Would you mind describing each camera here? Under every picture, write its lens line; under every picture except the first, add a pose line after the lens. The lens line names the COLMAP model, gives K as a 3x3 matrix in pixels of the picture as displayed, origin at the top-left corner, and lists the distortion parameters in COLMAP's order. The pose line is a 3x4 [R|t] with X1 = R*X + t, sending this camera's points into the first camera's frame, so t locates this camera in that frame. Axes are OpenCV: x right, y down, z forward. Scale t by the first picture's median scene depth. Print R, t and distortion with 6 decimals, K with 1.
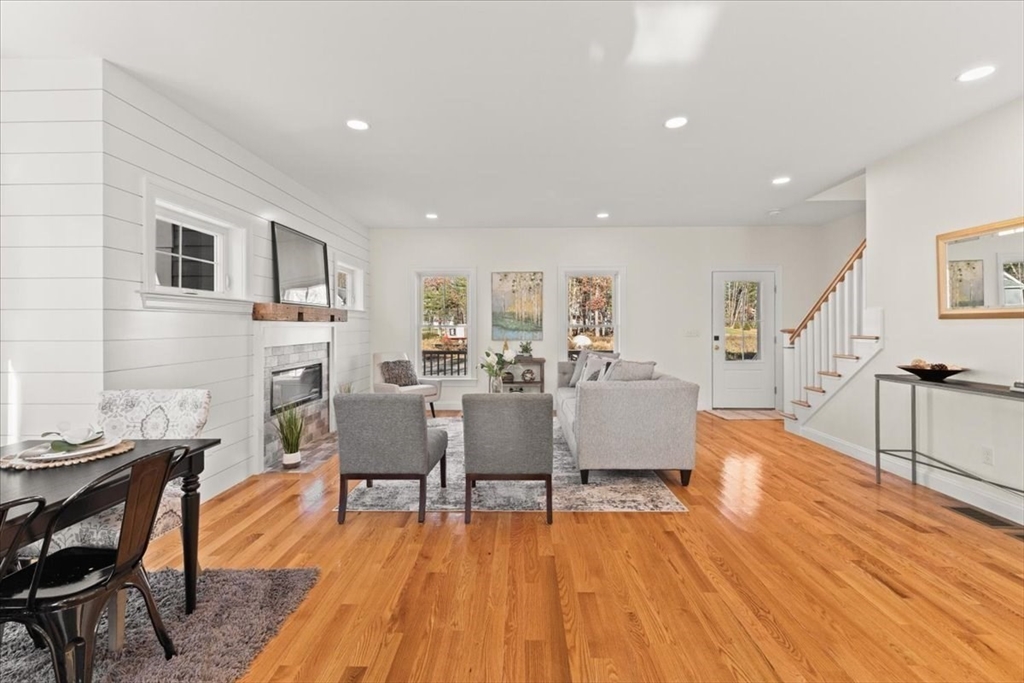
lens RADIAL K [[446.6, 0, 510.4], [0, 446.6, 323.8], [0, 0, 1]] dist [0.004197, 0.000370]
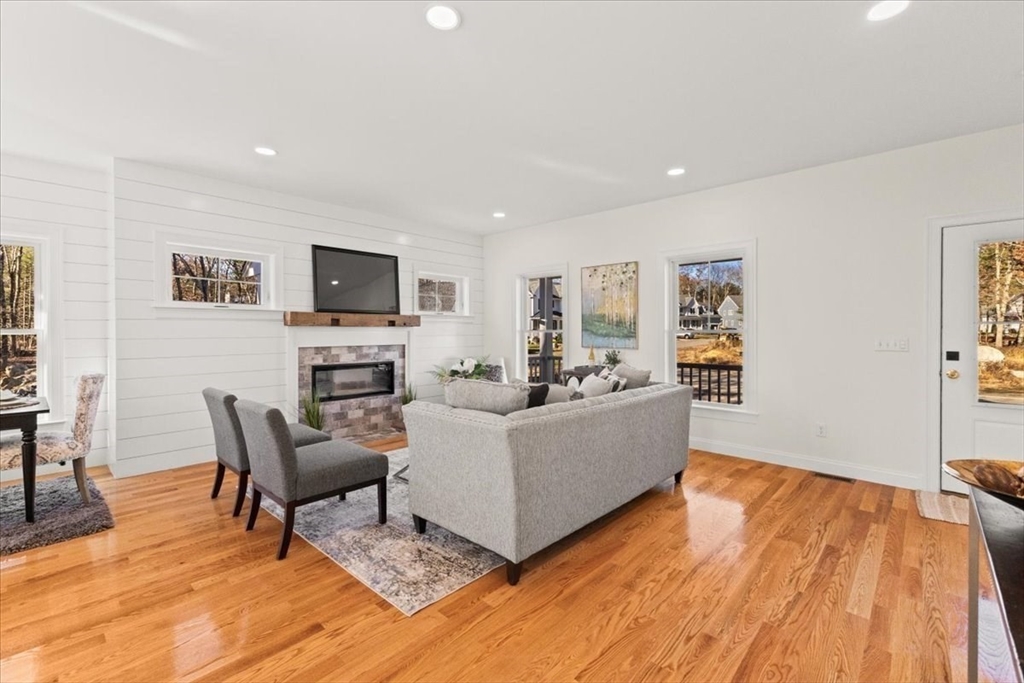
lens RADIAL K [[443.6, 0, 512.2], [0, 443.6, 331.1], [0, 0, 1]] dist [0.006505, 0.000247]
pose [[0.746656, 0.004475, -0.665195, 0.609115], [0.000082, 0.999977, 0.006820, -0.000081], [0.665210, -0.005147, 0.746638, 0.401175]]
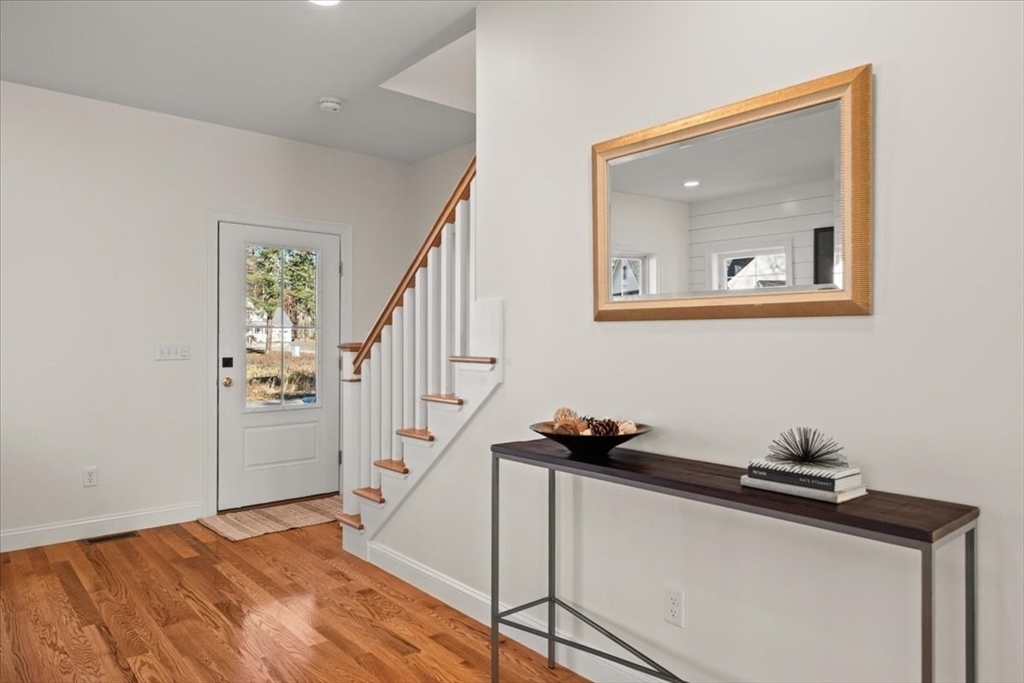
lens RADIAL K [[658.2, 0, 512.0], [0, 658.2, 341.5], [0, 0, 1]] dist [0.008882, 0.000877]
pose [[0.742662, 0.000301, 0.669667, 0.311023], [-0.005770, 0.999966, 0.005950, 0.005698], [-0.669642, -0.008283, 0.742638, 0.398123]]
